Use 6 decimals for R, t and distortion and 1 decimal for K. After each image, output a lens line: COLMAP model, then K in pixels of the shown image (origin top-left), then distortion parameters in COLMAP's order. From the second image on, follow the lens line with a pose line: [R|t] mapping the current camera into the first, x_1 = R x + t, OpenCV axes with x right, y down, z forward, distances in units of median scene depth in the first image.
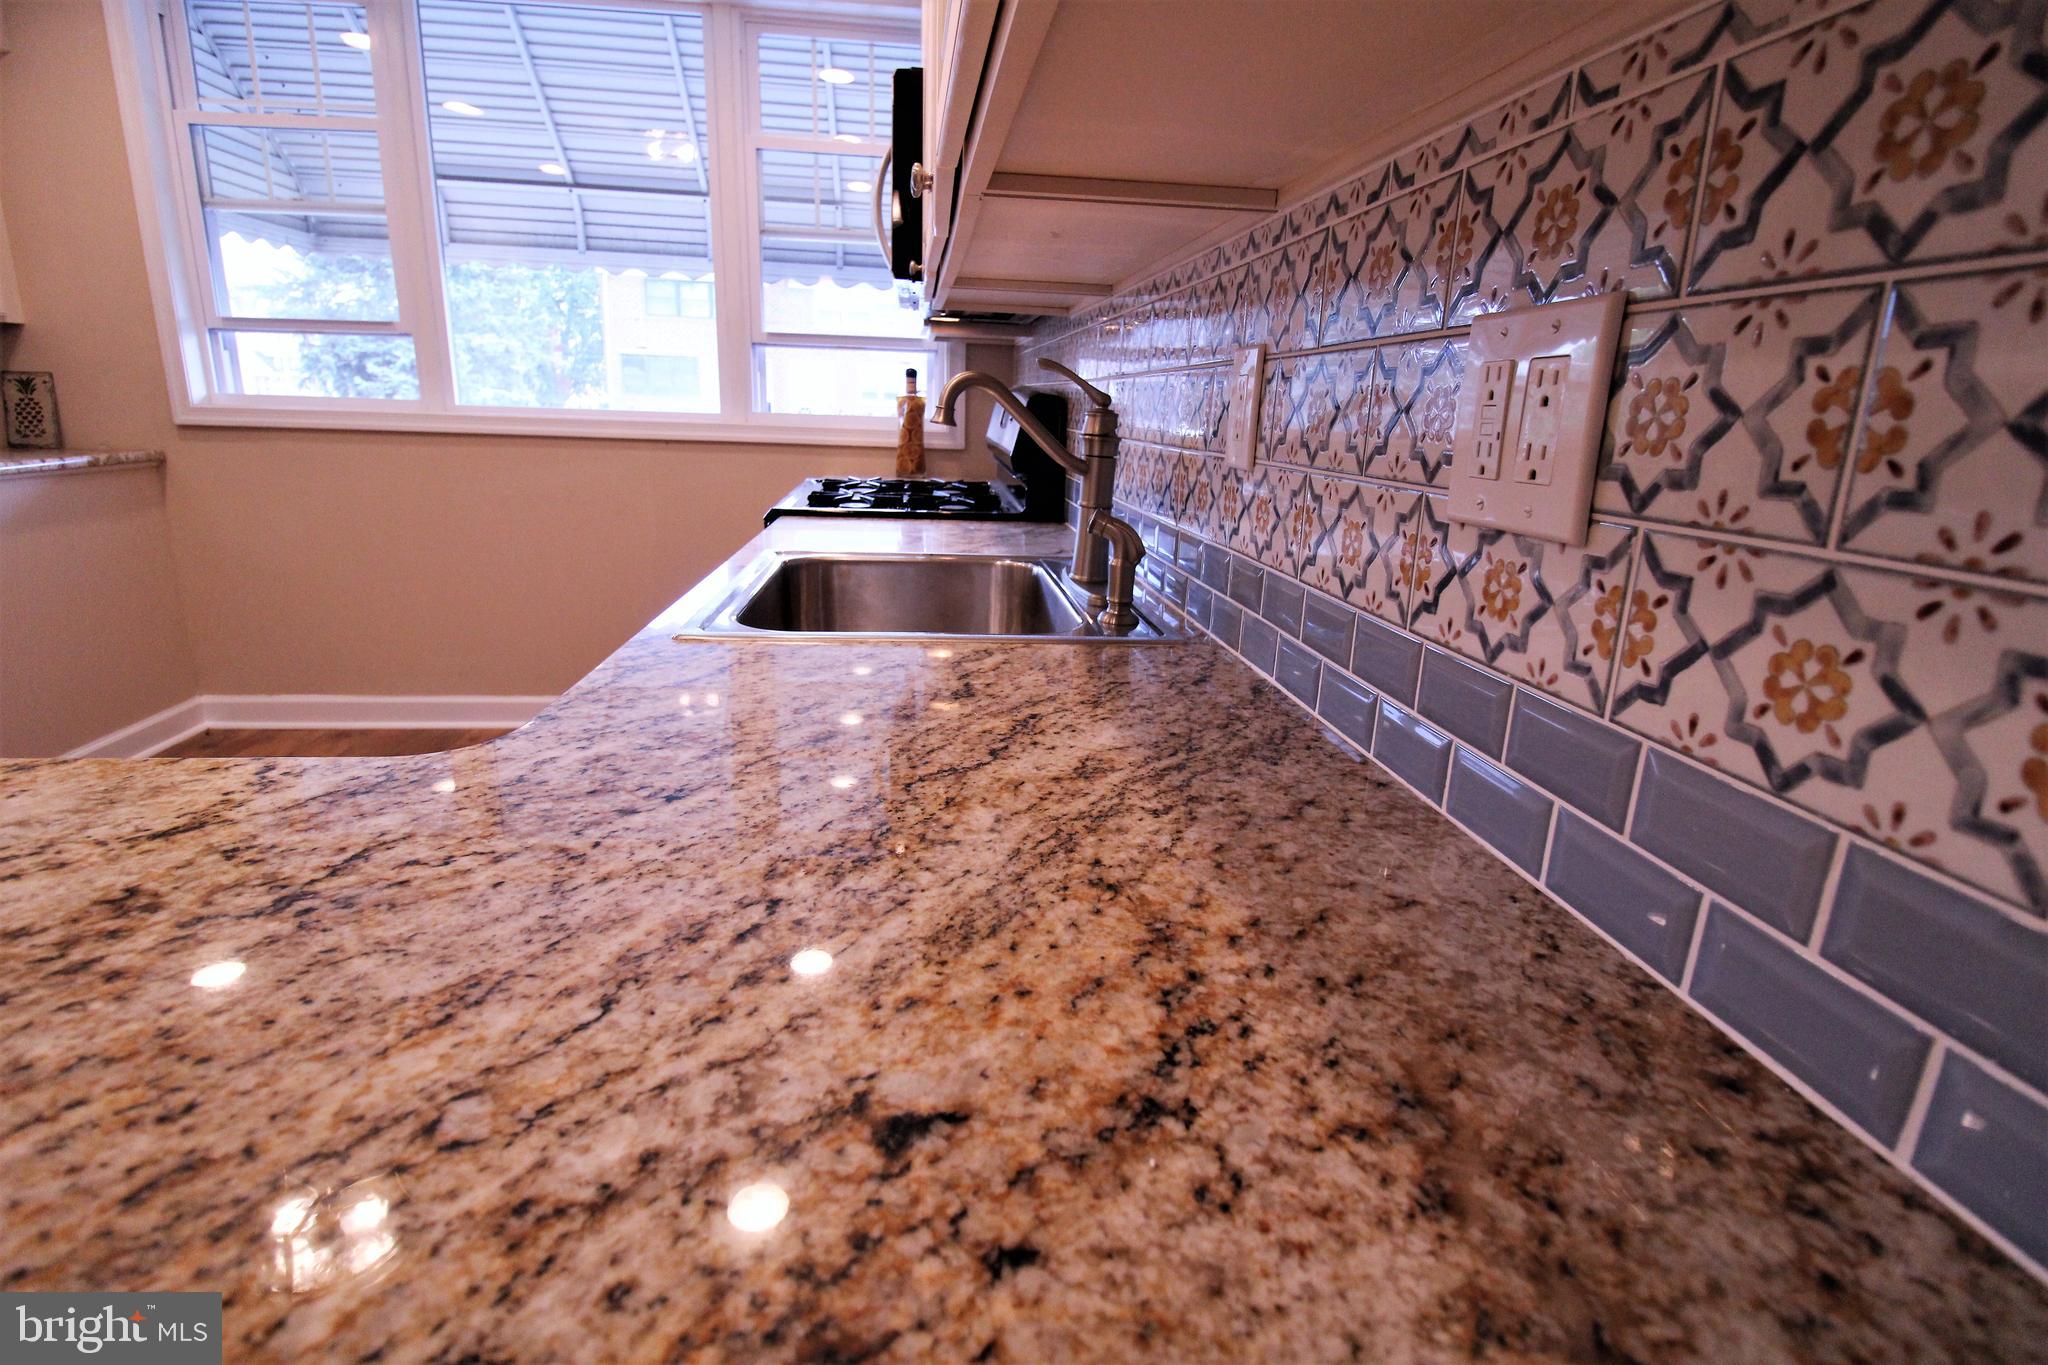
lens RADIAL K [[946.4, 0, 1035.2], [0, 946.4, 670.4], [0, 0, 1]] dist [-0.007739, -0.009608]
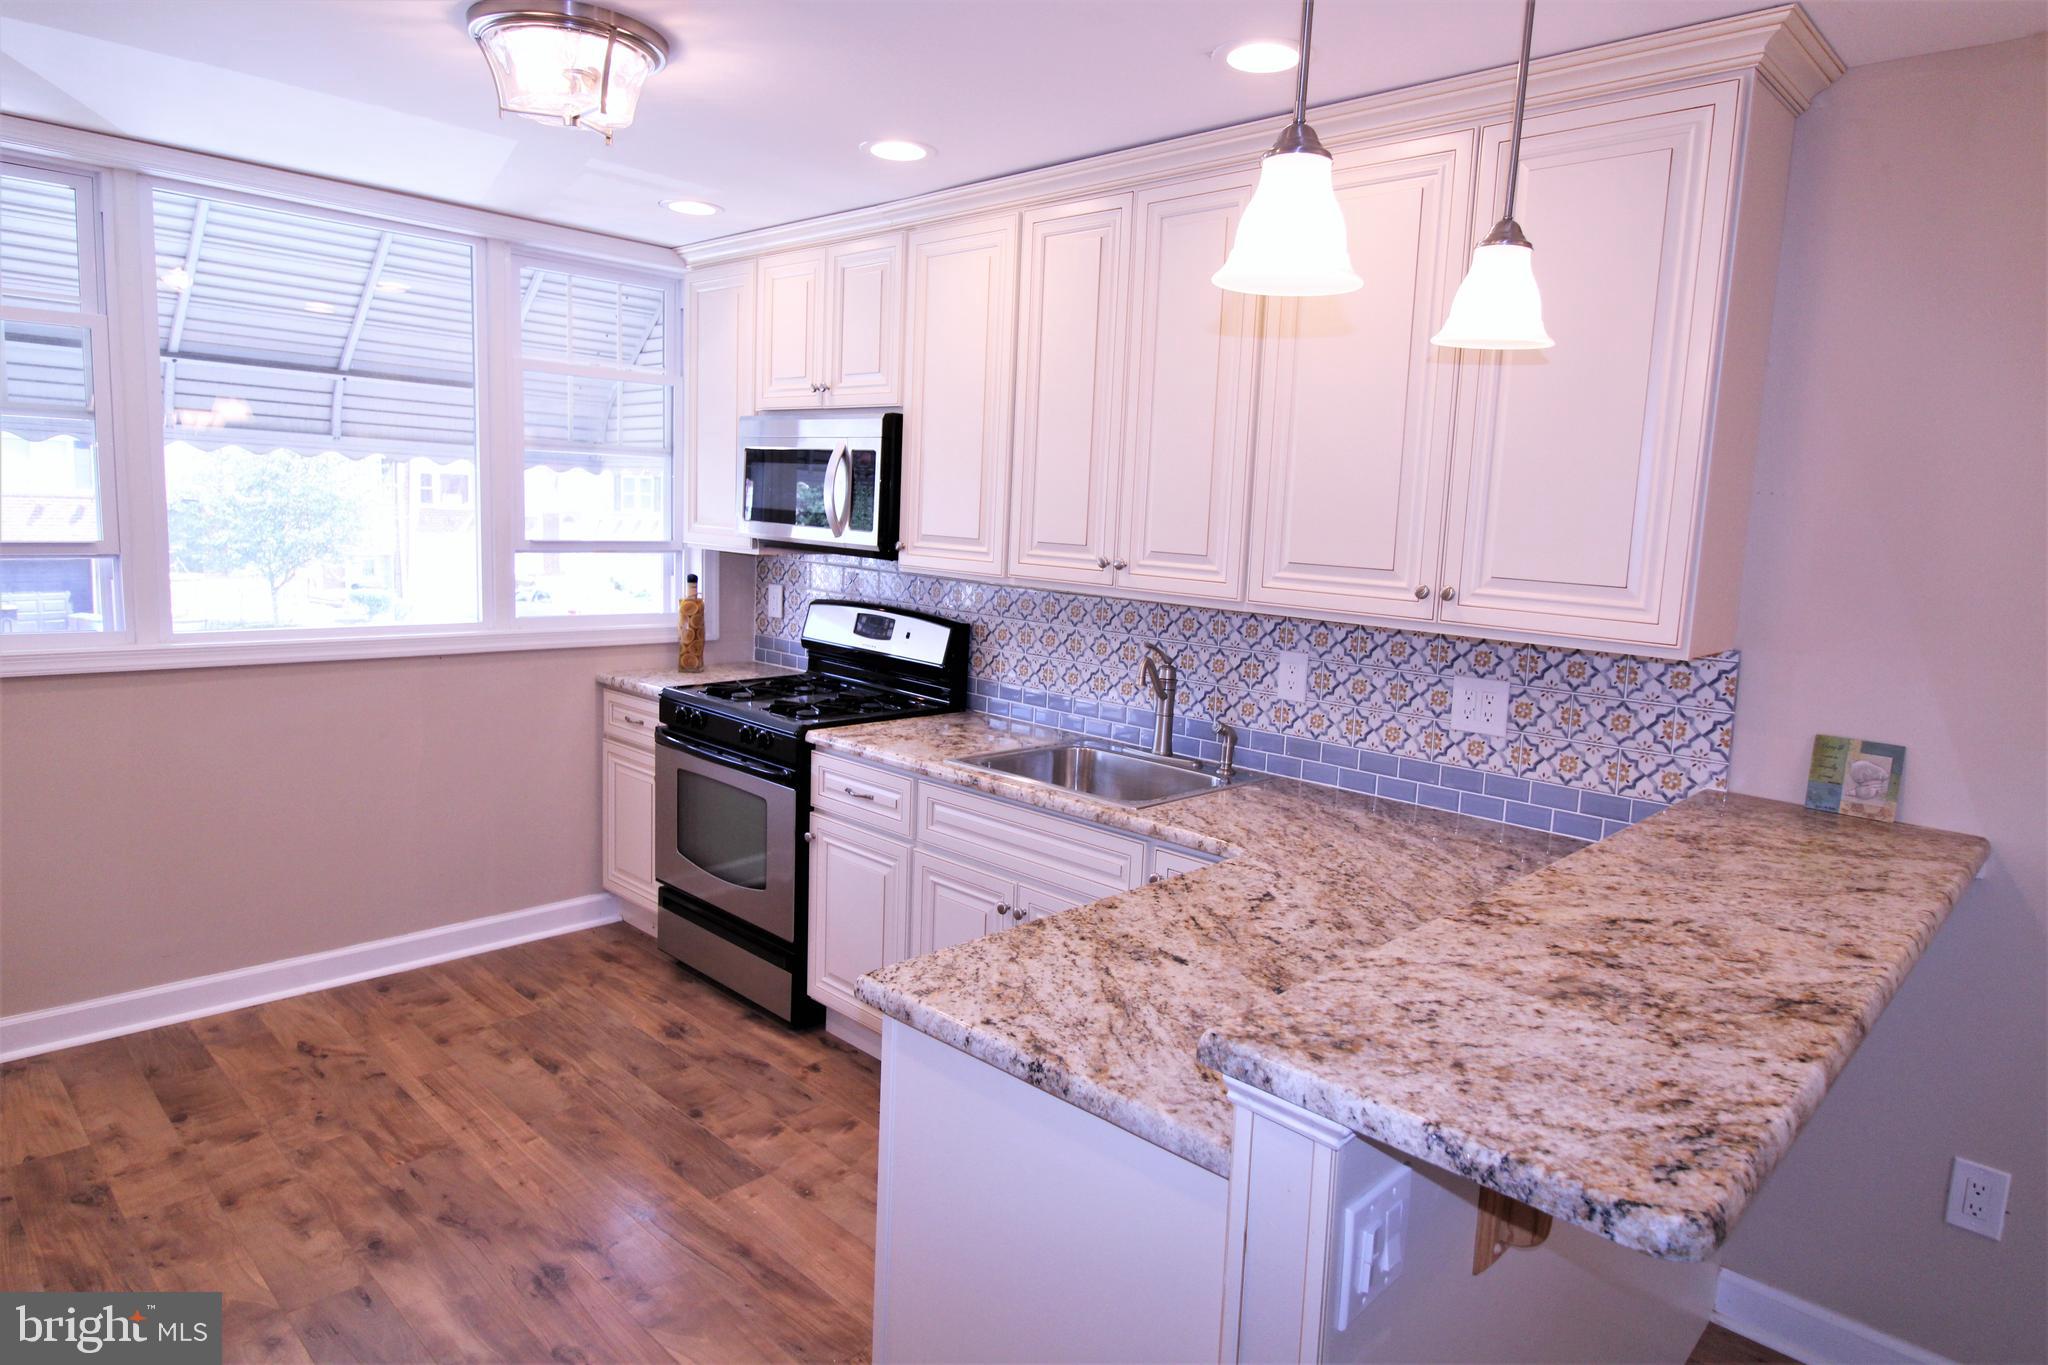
lens RADIAL K [[1212.0, 0, 1029.9], [0, 1212.0, 669.3], [0, 0, 1]] dist [0.000493, -0.004390]
pose [[0.779793, -0.088123, 0.619805, -3.067991], [0.154554, 0.986497, -0.054190, -0.325463], [-0.606660, 0.138050, 0.782883, -1.387794]]
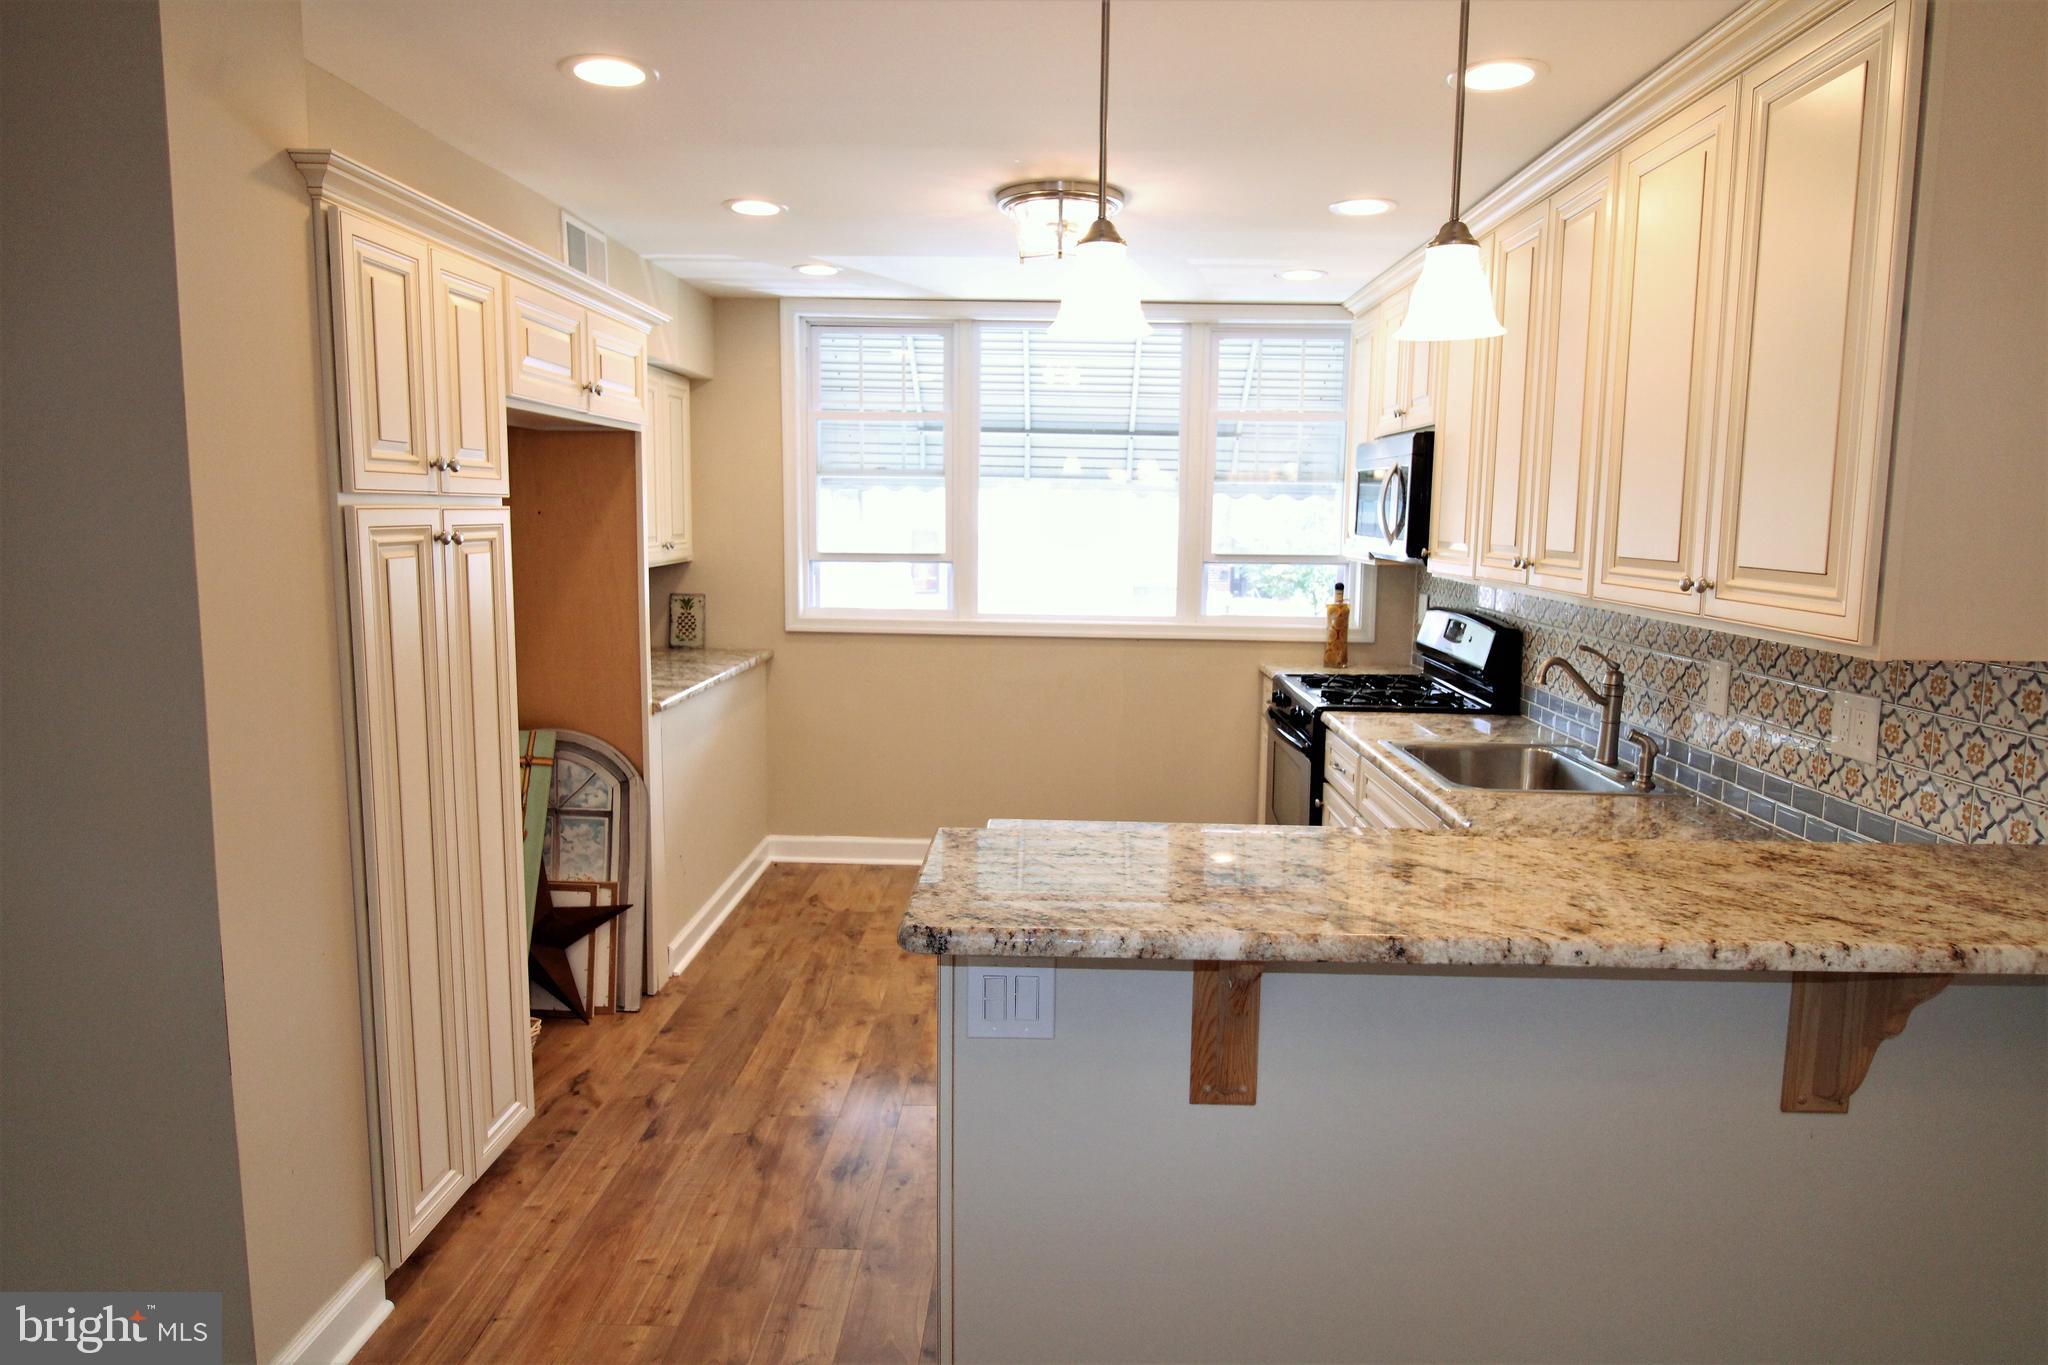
lens RADIAL K [[1212.0, 0, 1030.4], [0, 1212.0, 666.6], [0, 0, 1]] dist [0.000493, -0.004390]
pose [[0.988395, -0.004403, -0.151845, -1.281512], [-0.017977, 0.989165, -0.145701, 0.150508], [0.150841, 0.146740, 0.977606, -2.736750]]
